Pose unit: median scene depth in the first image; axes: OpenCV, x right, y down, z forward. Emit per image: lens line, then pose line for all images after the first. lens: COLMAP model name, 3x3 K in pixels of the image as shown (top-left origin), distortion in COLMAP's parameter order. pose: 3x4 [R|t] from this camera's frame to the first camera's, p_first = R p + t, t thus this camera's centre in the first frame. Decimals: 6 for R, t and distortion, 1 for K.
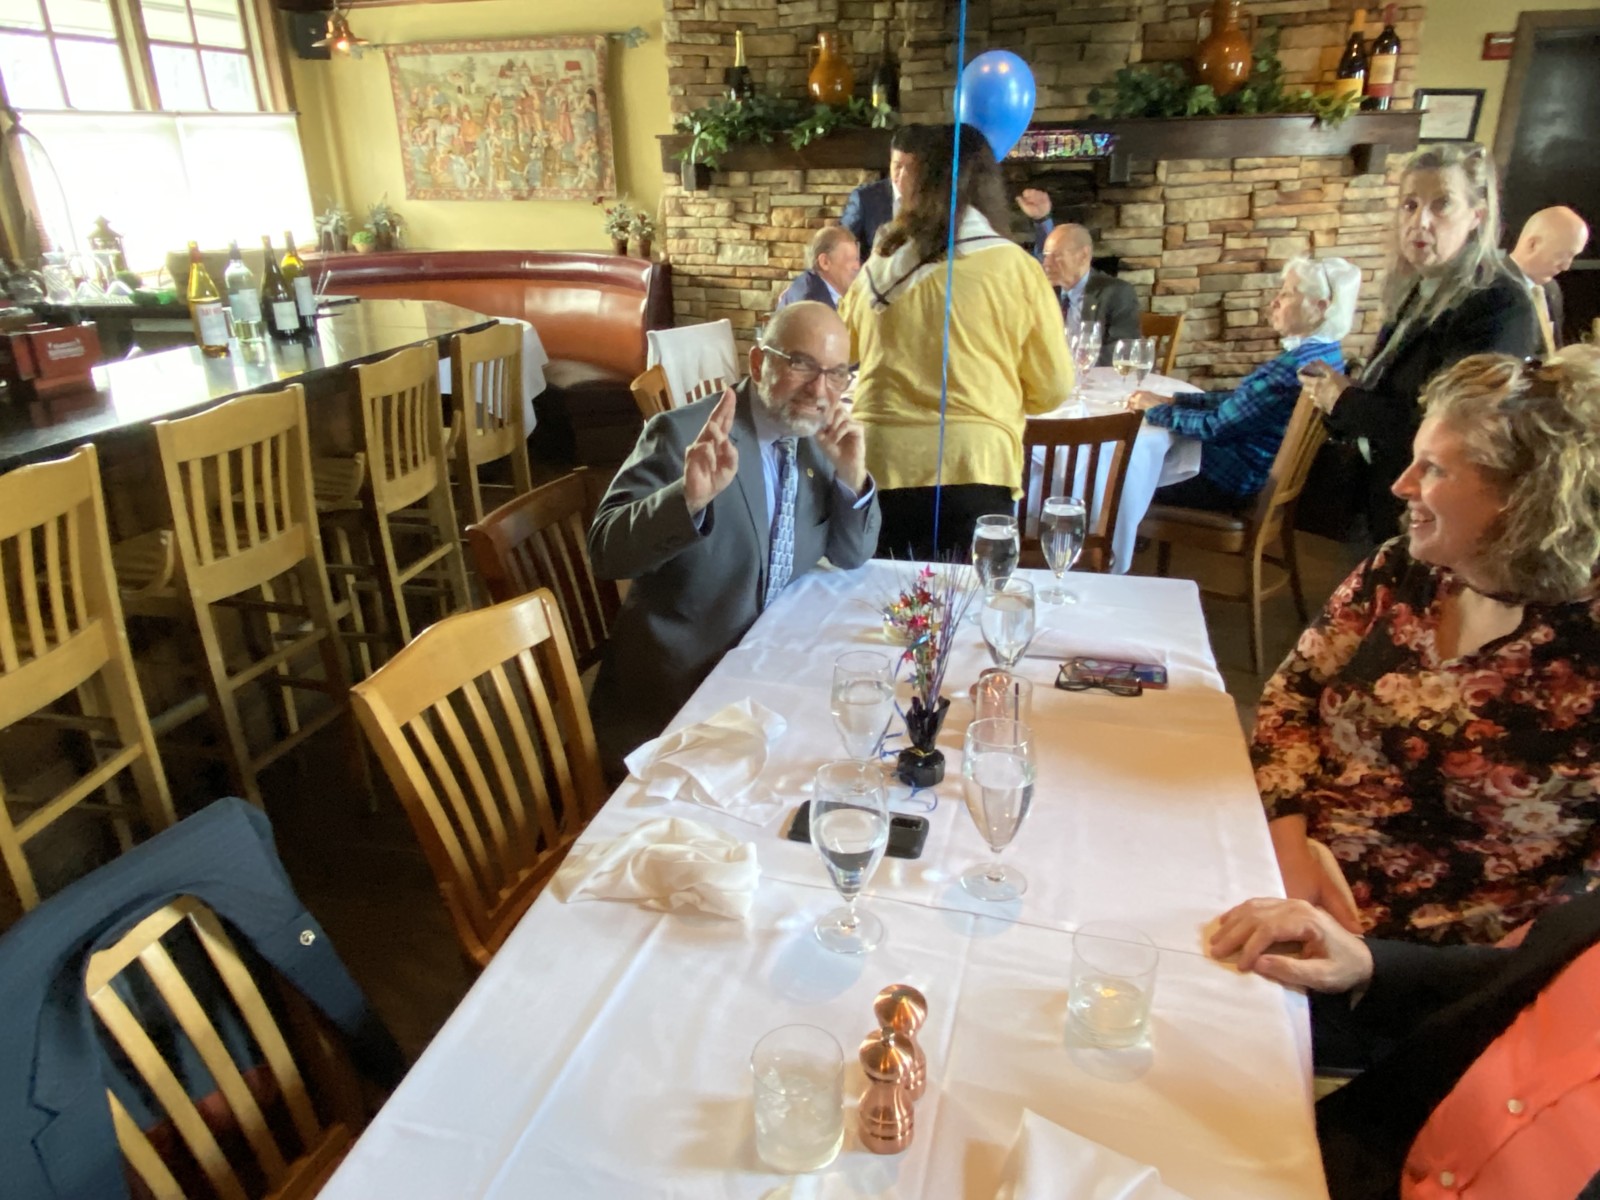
lens RADIAL K [[1052.4, 0, 795.5], [0, 1052.4, 617.4], [0, 0, 1]] dist [0.047528, -0.056515]
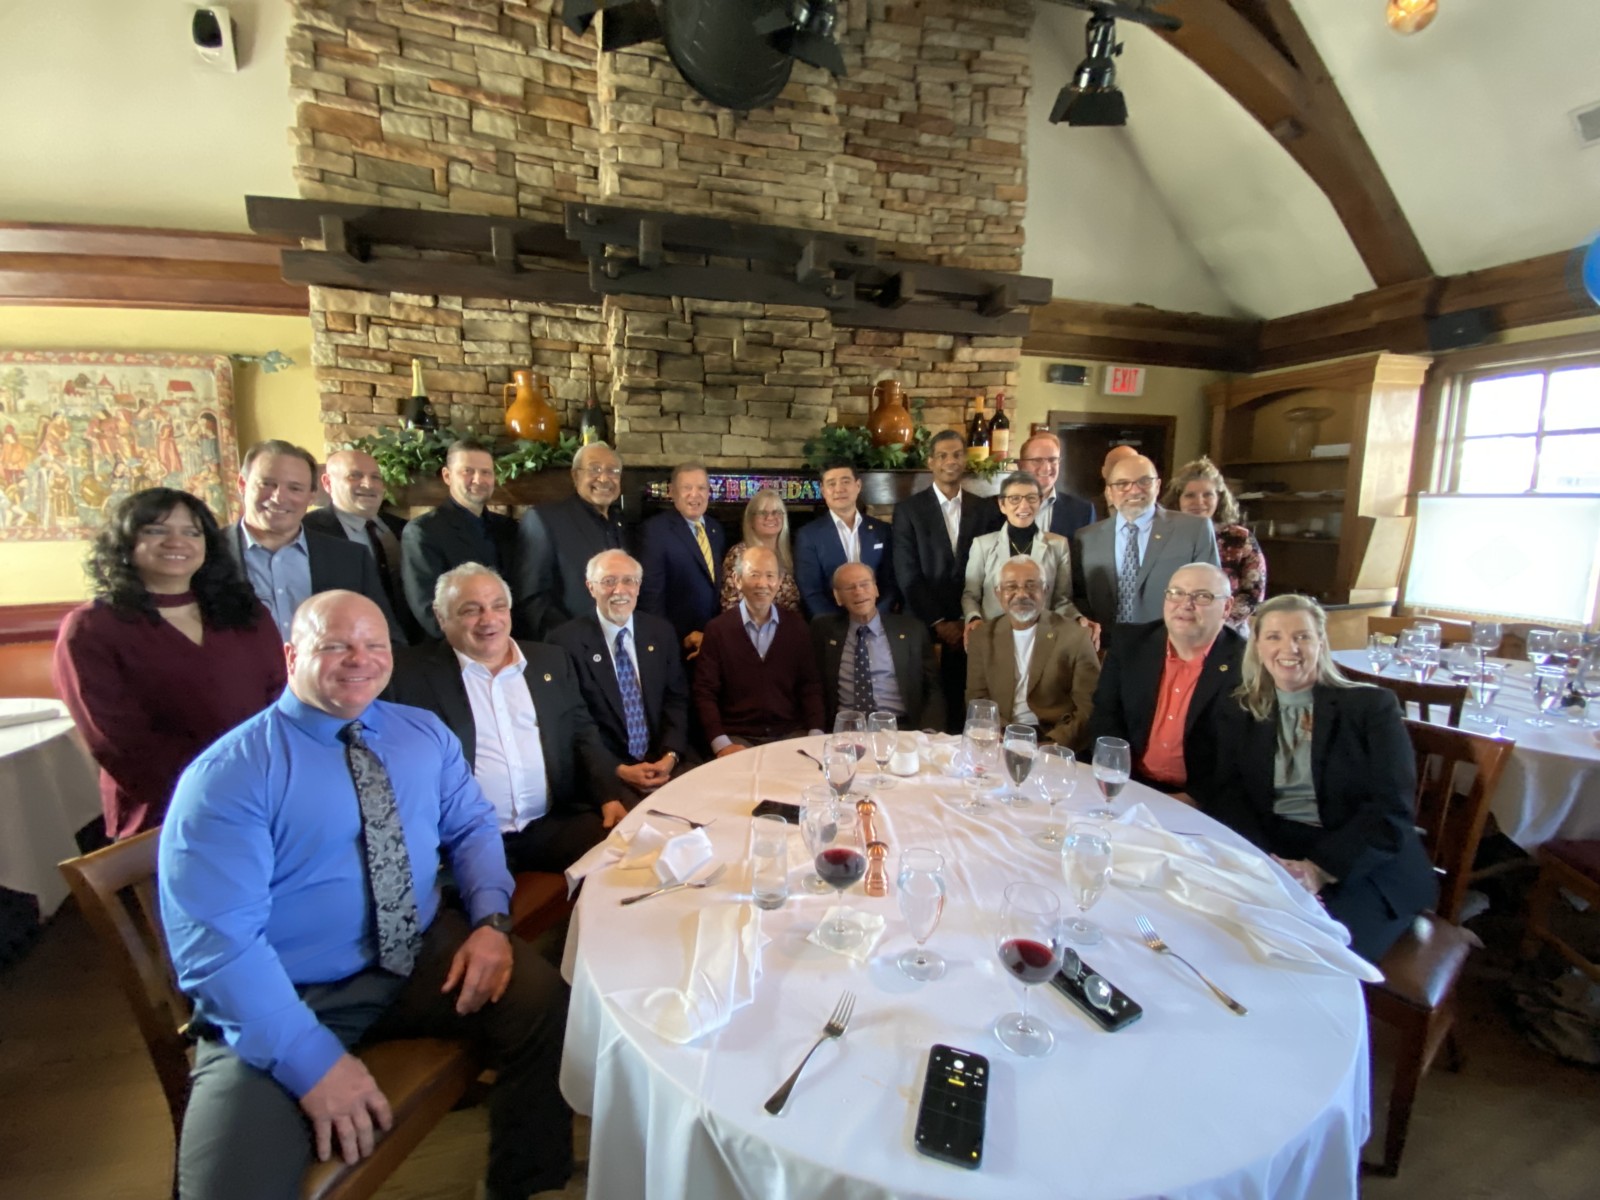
lens RADIAL K [[641.9, 0, 800.0], [0, 641.9, 600.0], [0, 0, 1]] dist [0.000304, -0.013034]
pose [[0.867975, -0.057620, 0.493254, -0.044682], [0.181317, 0.961446, -0.206750, -0.171197], [-0.462324, 0.268889, 0.844959, 0.406054]]
